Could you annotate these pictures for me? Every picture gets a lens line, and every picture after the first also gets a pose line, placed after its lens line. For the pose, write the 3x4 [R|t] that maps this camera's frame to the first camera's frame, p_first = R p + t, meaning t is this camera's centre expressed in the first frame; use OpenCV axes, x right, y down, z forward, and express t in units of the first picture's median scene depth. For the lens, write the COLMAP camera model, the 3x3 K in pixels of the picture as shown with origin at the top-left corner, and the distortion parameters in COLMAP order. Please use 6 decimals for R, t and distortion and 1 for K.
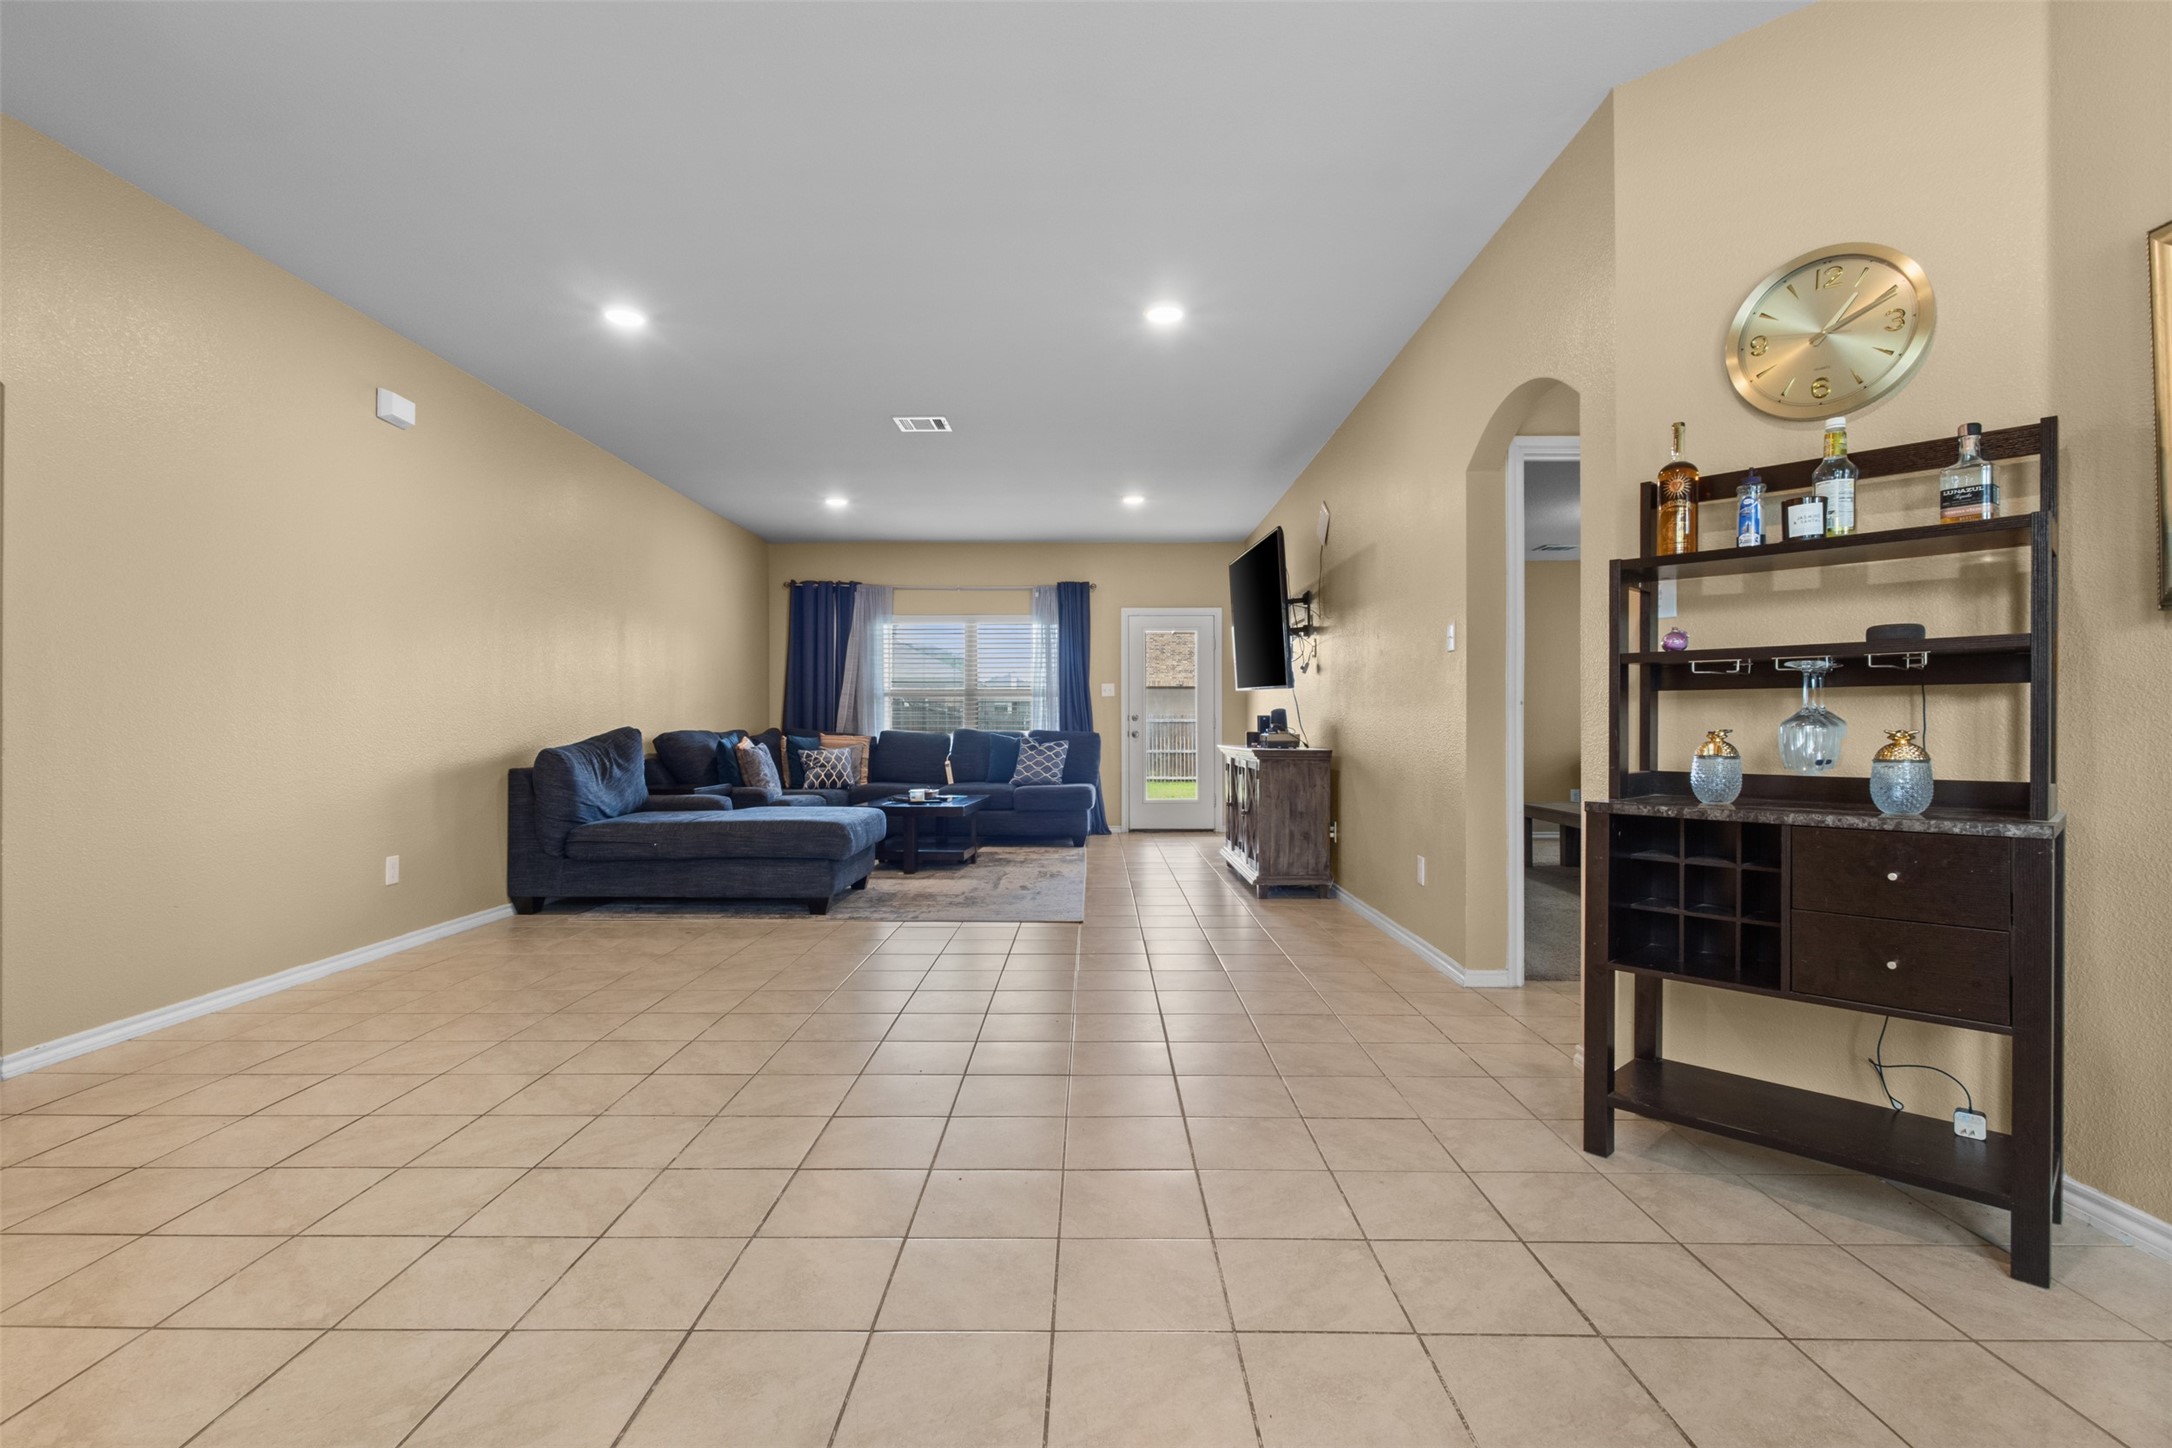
lens RADIAL K [[1002.4, 0, 1086.0], [0, 1002.4, 724.0], [0, 0, 1]] dist [0.000417, 0.000454]
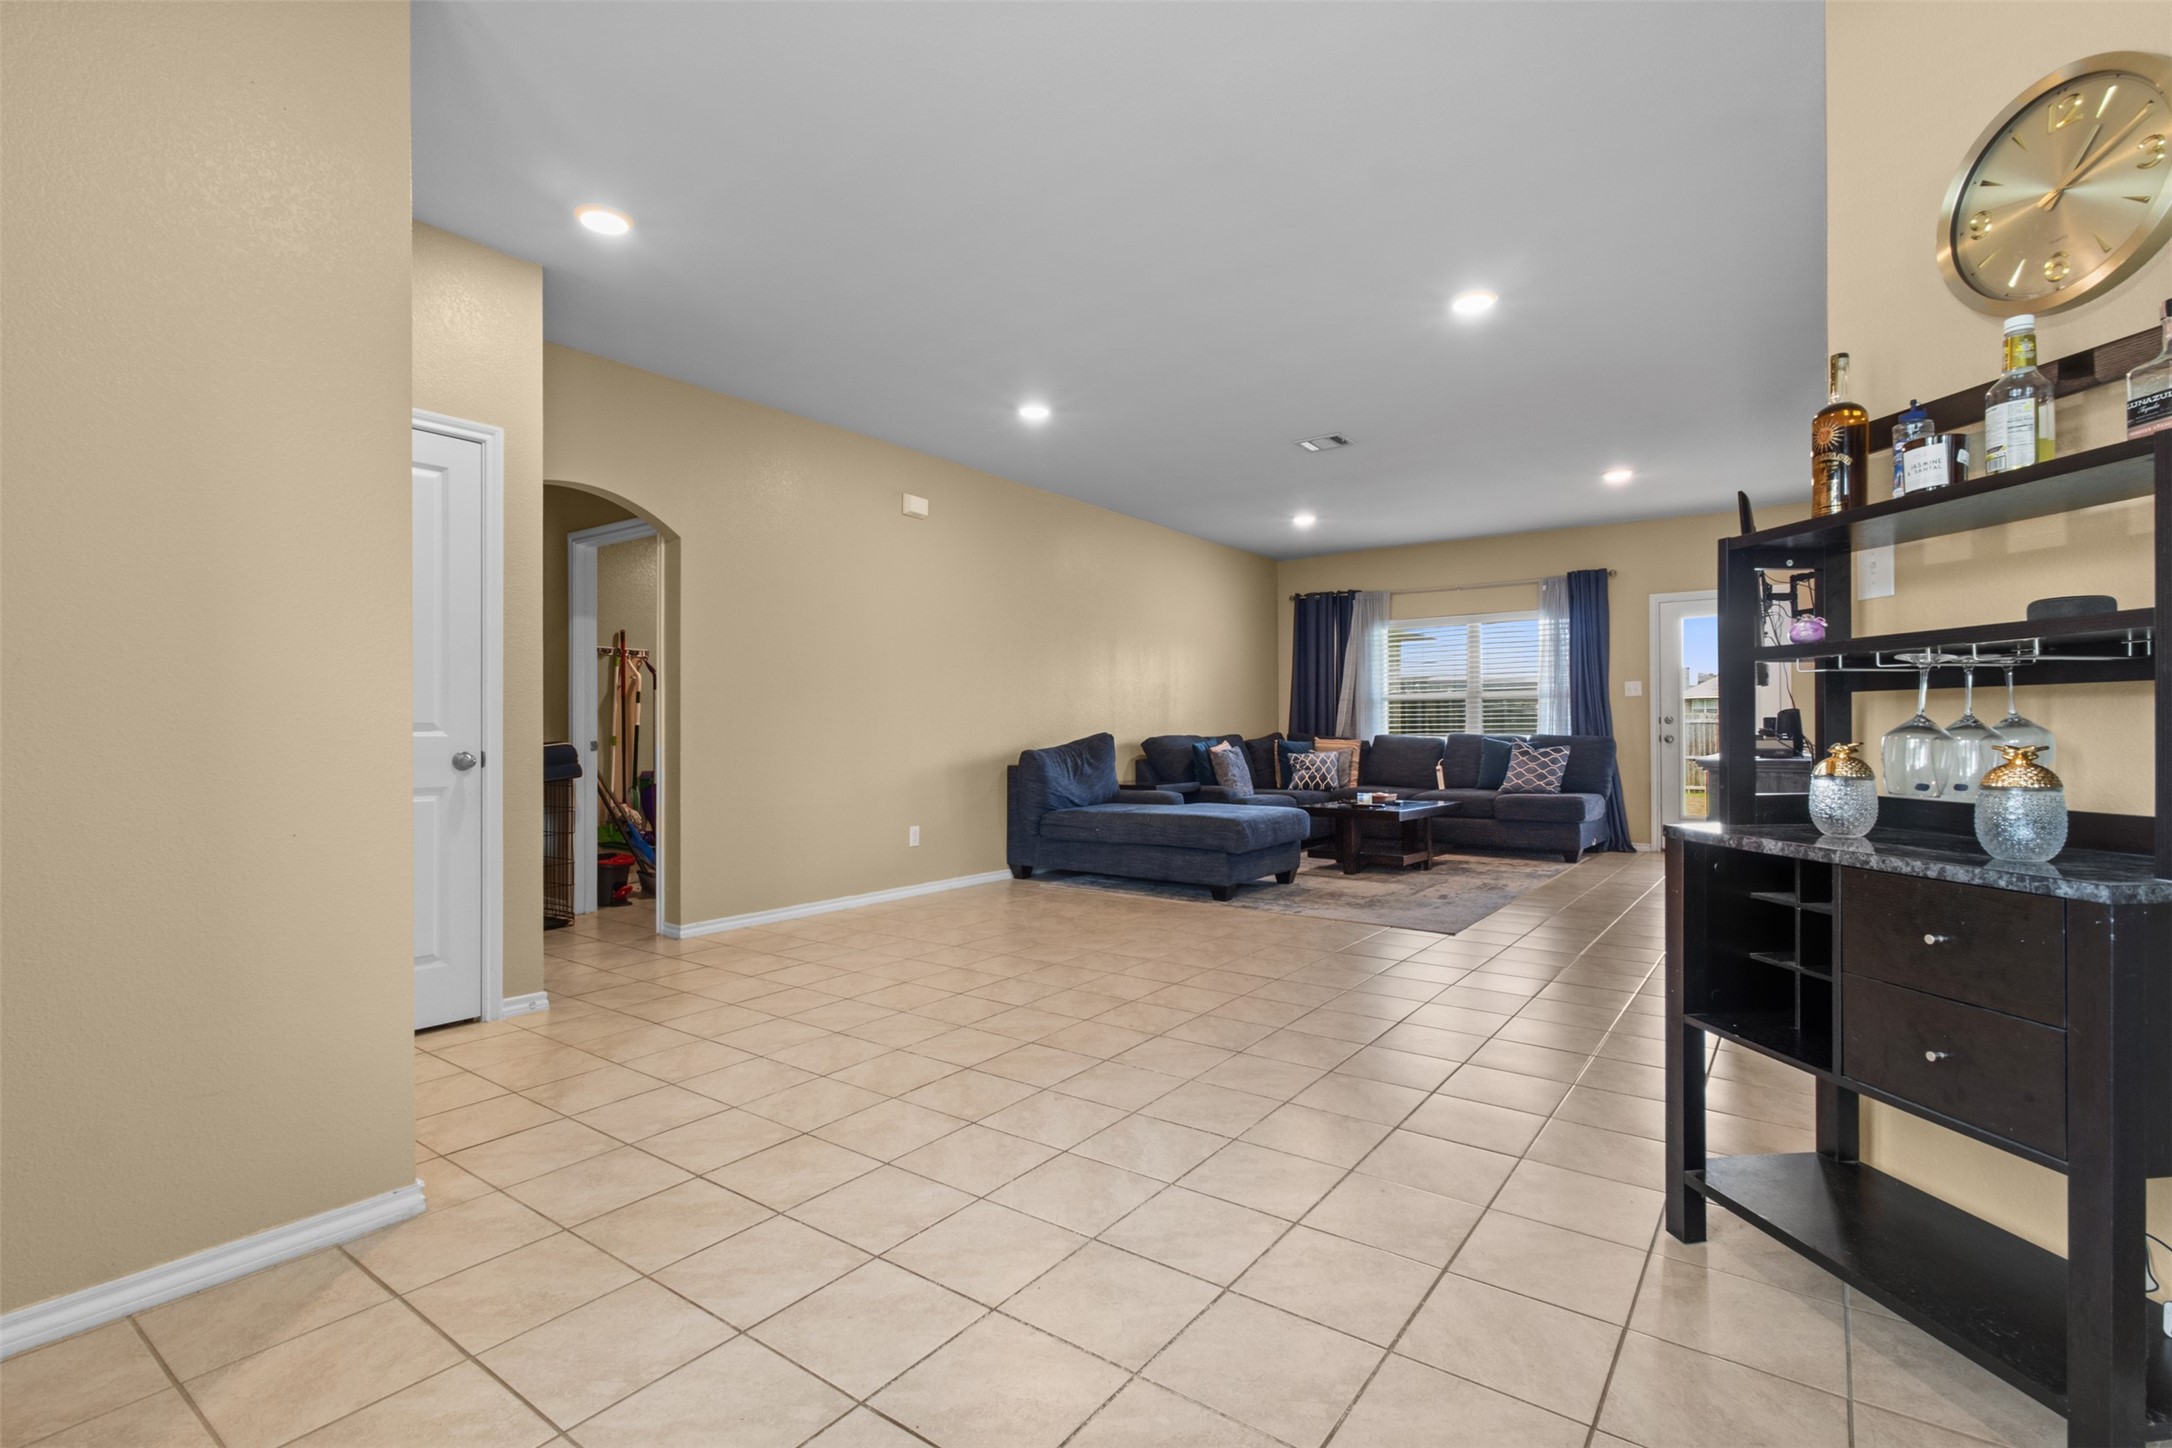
lens RADIAL K [[1007.6, 0, 1087.4], [0, 1007.6, 728.2], [0, 0, 1]] dist [0.000238, 0.000308]
pose [[0.808943, -0.003529, -0.587876, 0.190966], [0.004960, 0.999987, 0.000823, -0.002904], [0.587866, -0.003582, 0.808951, 0.002399]]
